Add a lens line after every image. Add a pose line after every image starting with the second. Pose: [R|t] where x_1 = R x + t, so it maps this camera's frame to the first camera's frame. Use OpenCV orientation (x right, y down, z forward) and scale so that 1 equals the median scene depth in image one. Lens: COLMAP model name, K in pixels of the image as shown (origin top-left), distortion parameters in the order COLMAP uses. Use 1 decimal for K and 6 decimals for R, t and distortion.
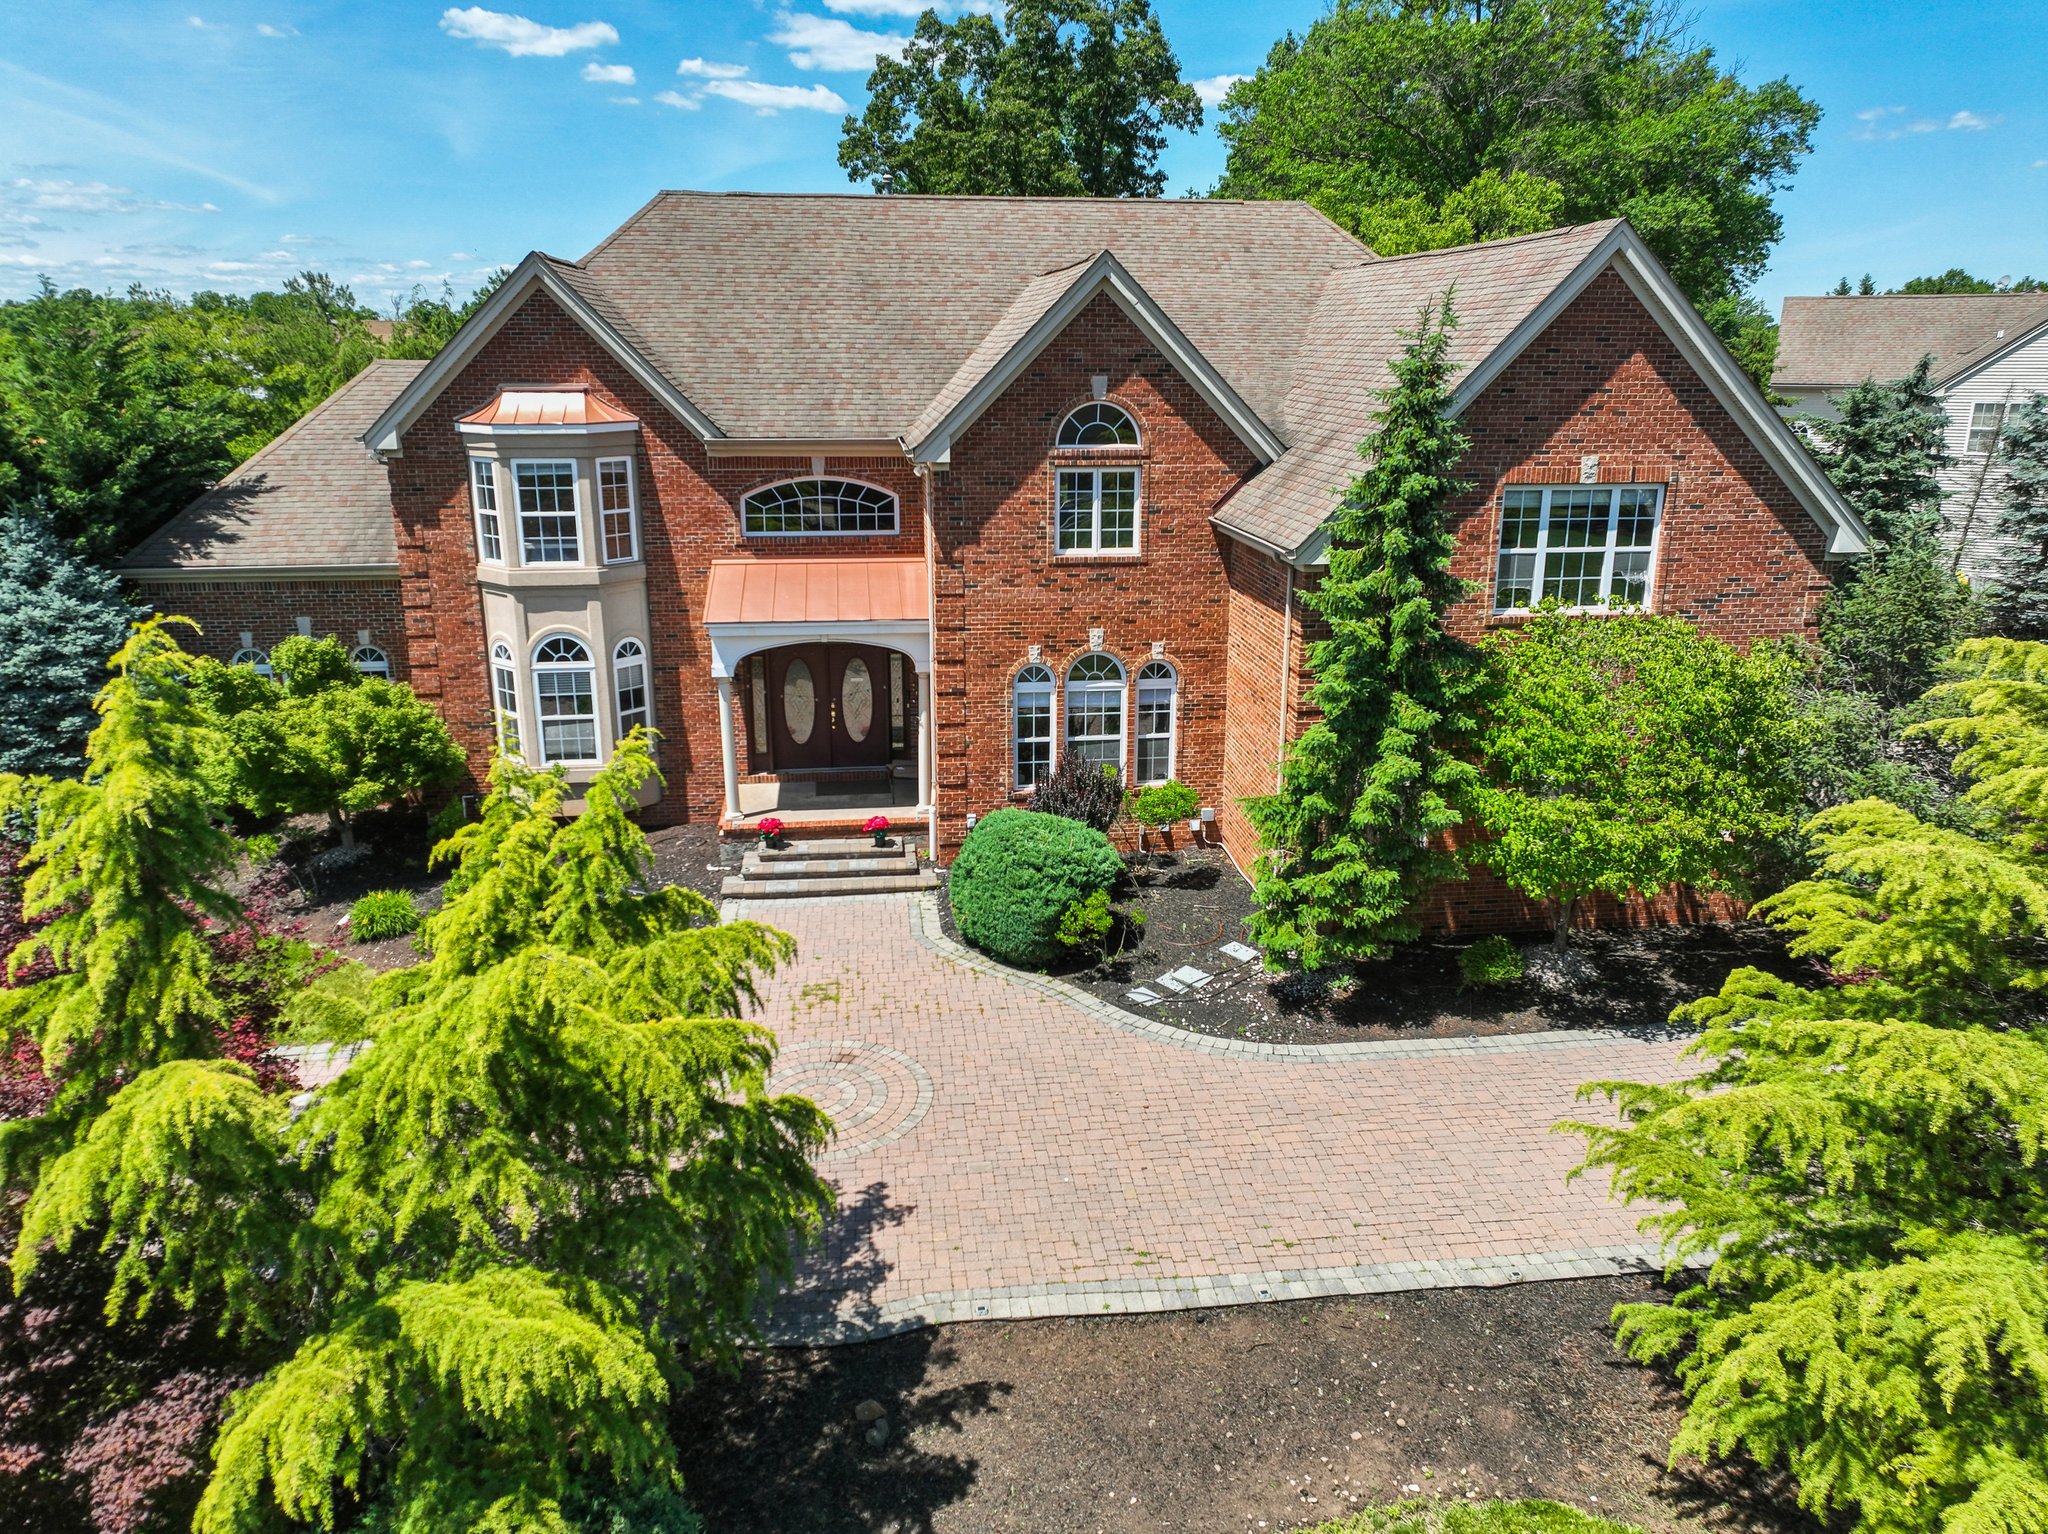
lens RADIAL K [[1428.0, 0, 1027.6], [0, 1428.0, 757.4], [0, 0, 1]] dist [-0.039177, 0.076031]
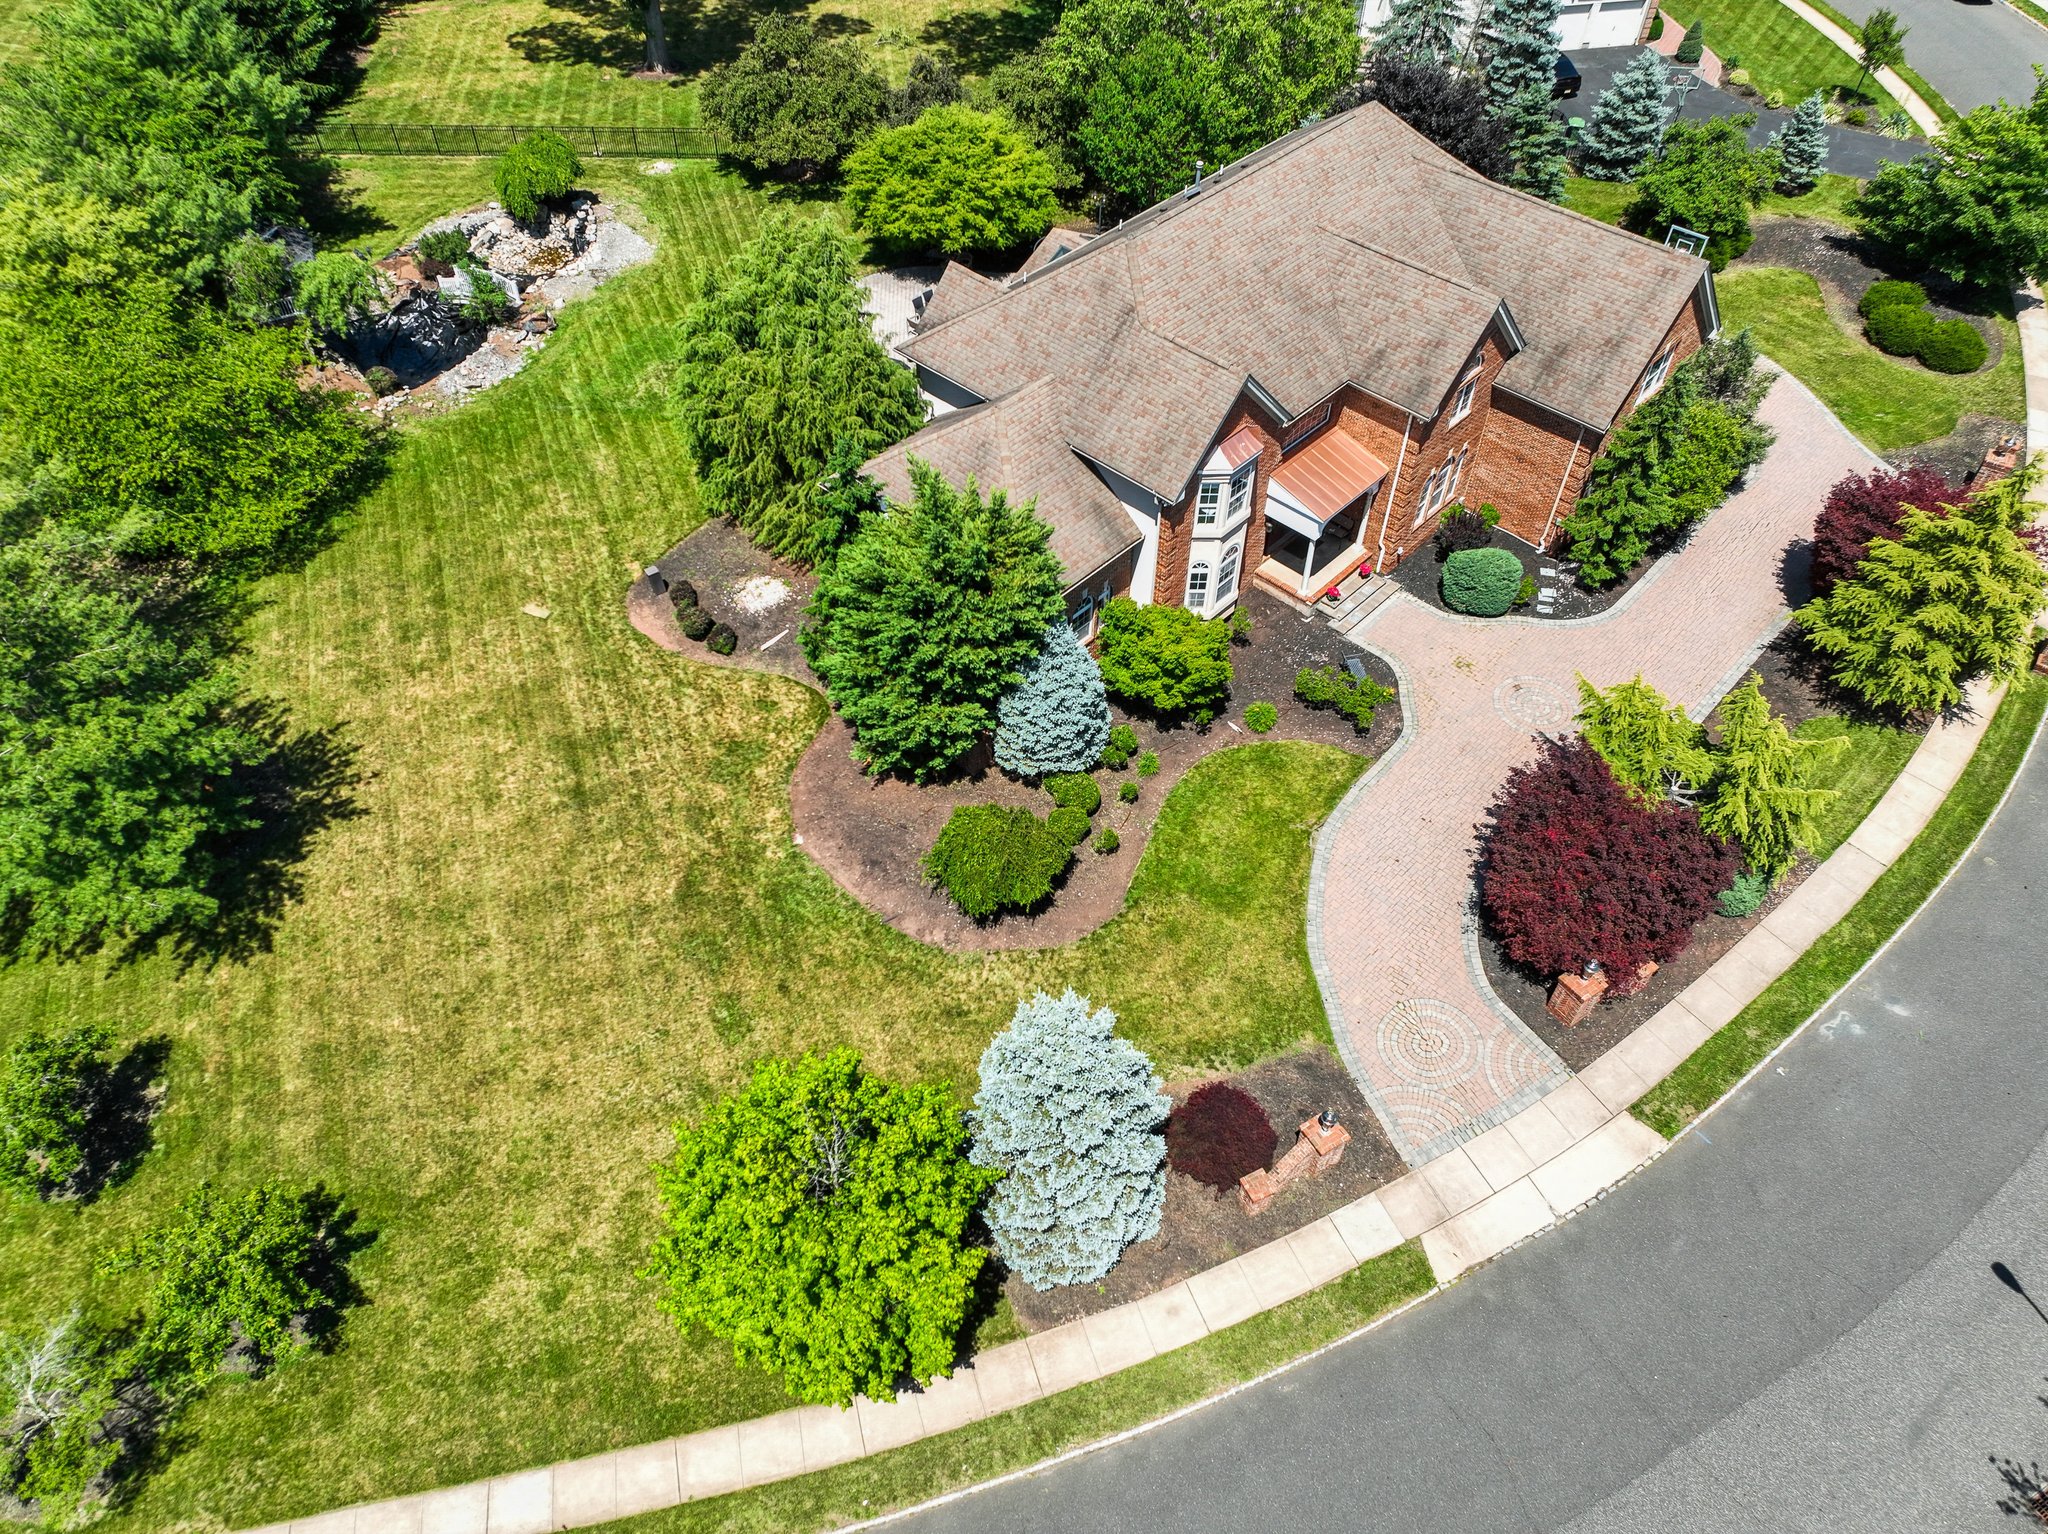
lens RADIAL K [[1430.2, 0, 1017.5], [0, 1430.2, 764.1], [0, 0, 1]] dist [-0.004253, 0.020043]
pose [[0.777950, -0.469480, 0.417590, -1.549244], [0.175619, 0.800589, 0.572900, -1.039426], [-0.603284, -0.372351, 0.705269, -0.278397]]
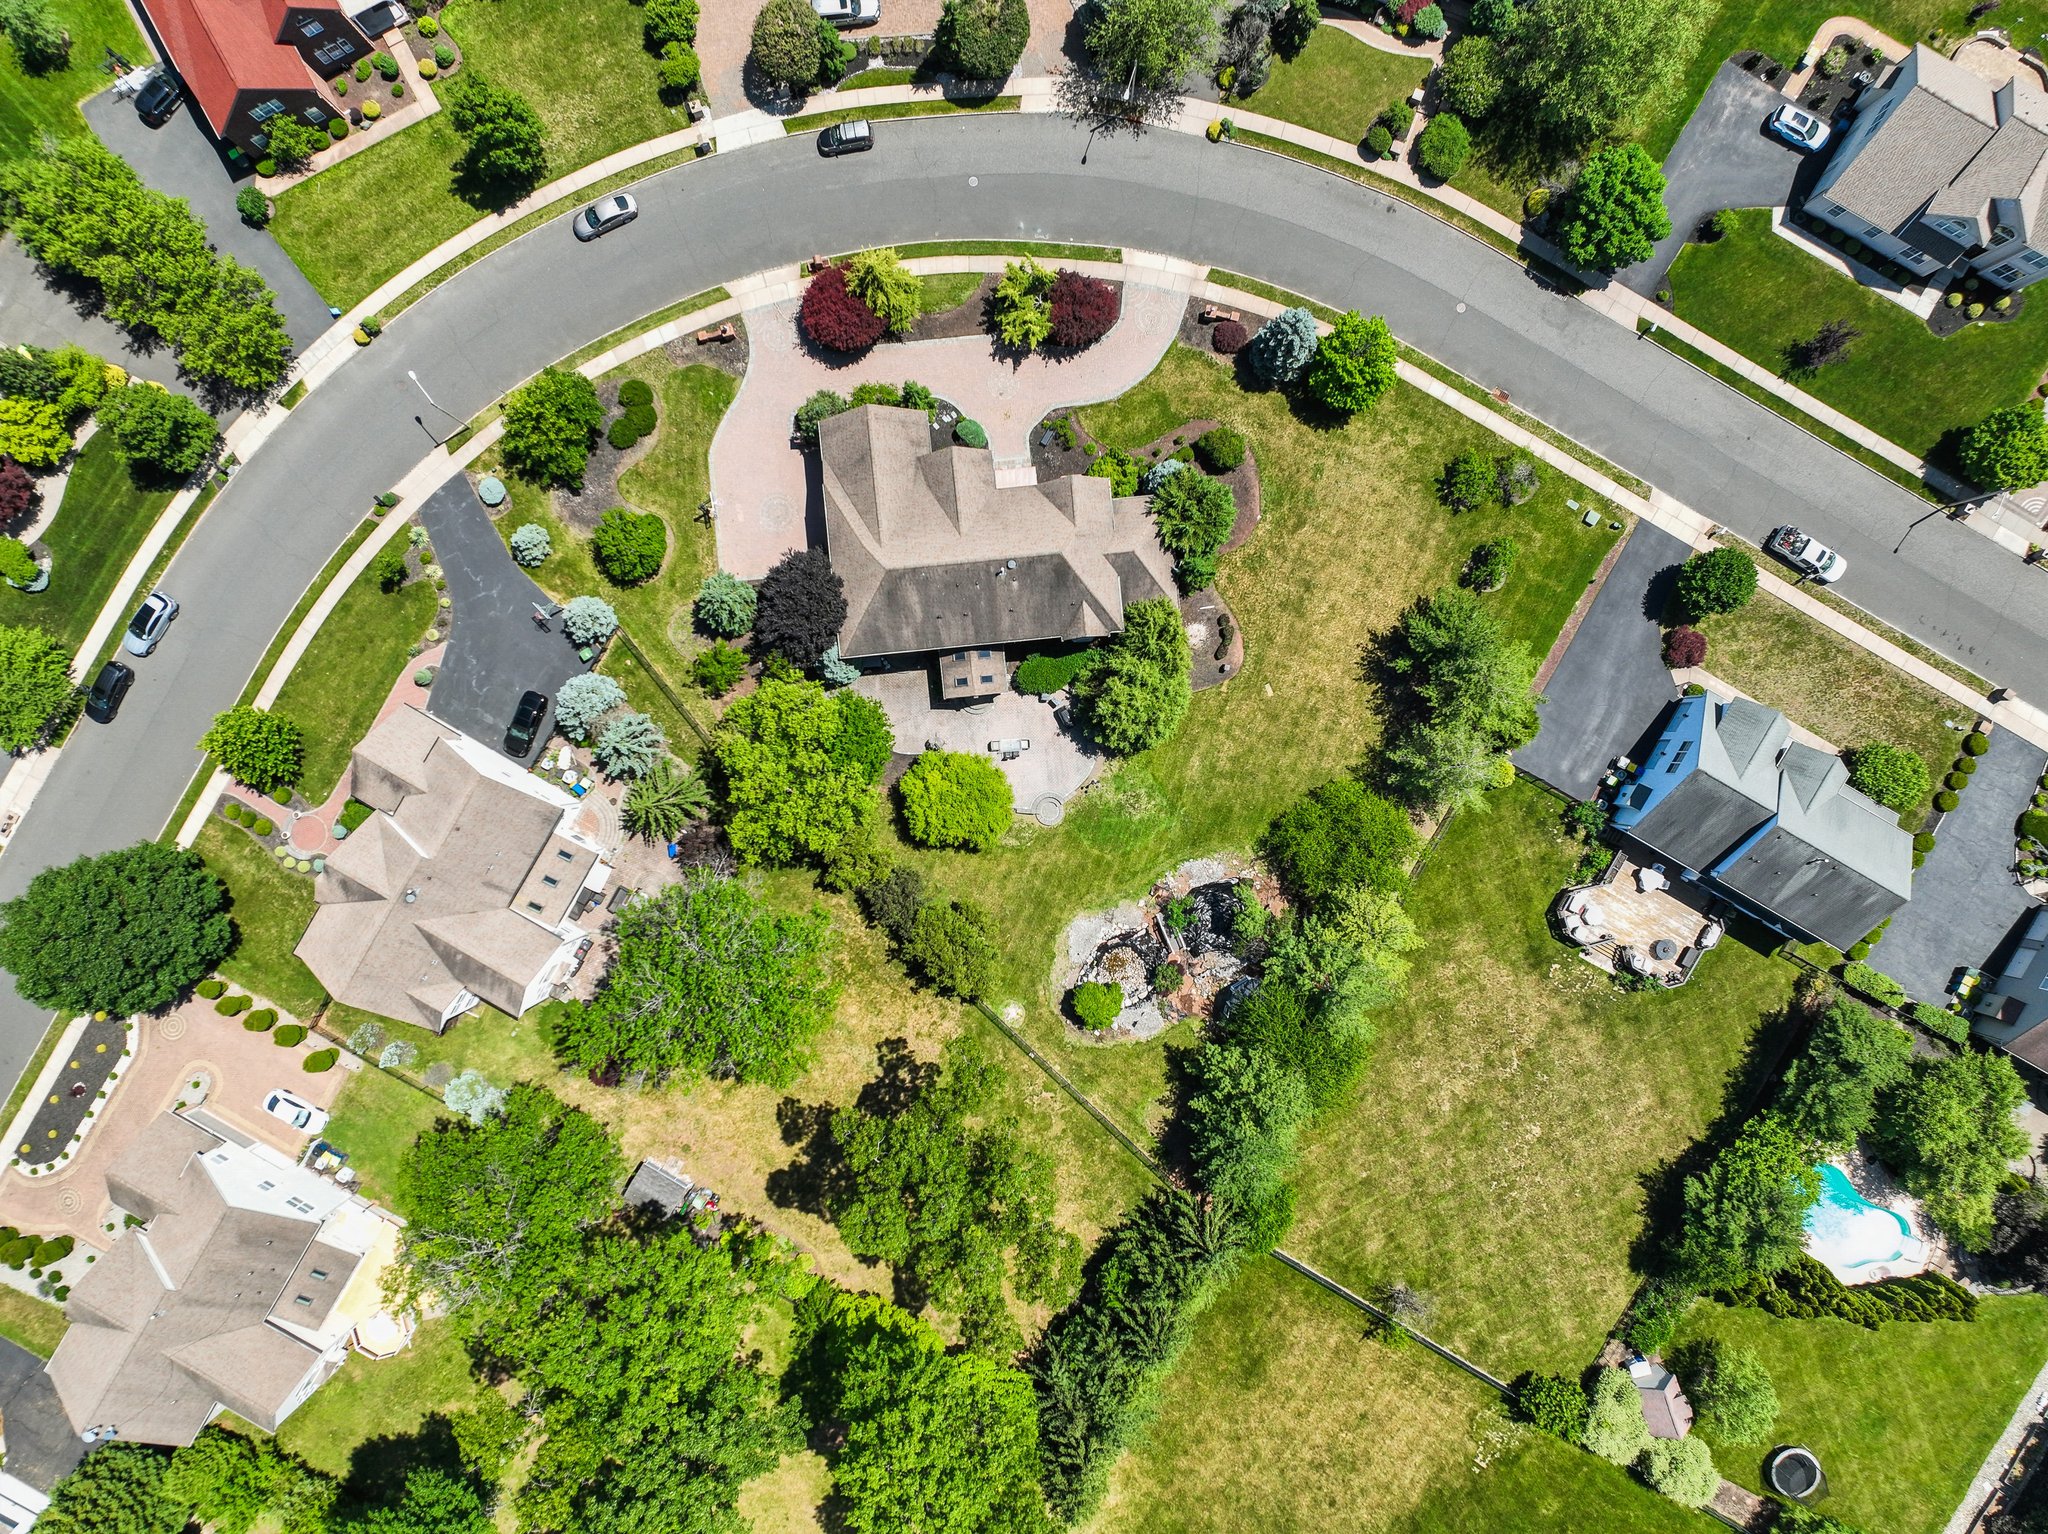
lens RADIAL K [[1430.2, 0, 1017.5], [0, 1430.2, 764.1], [0, 0, 1]] dist [-0.004253, 0.020043]
pose [[-0.999320, -0.034642, -0.012610, -0.139365], [-0.000918, -0.318573, 0.947898, -5.128849], [-0.036854, 0.947265, 0.318325, 0.385180]]
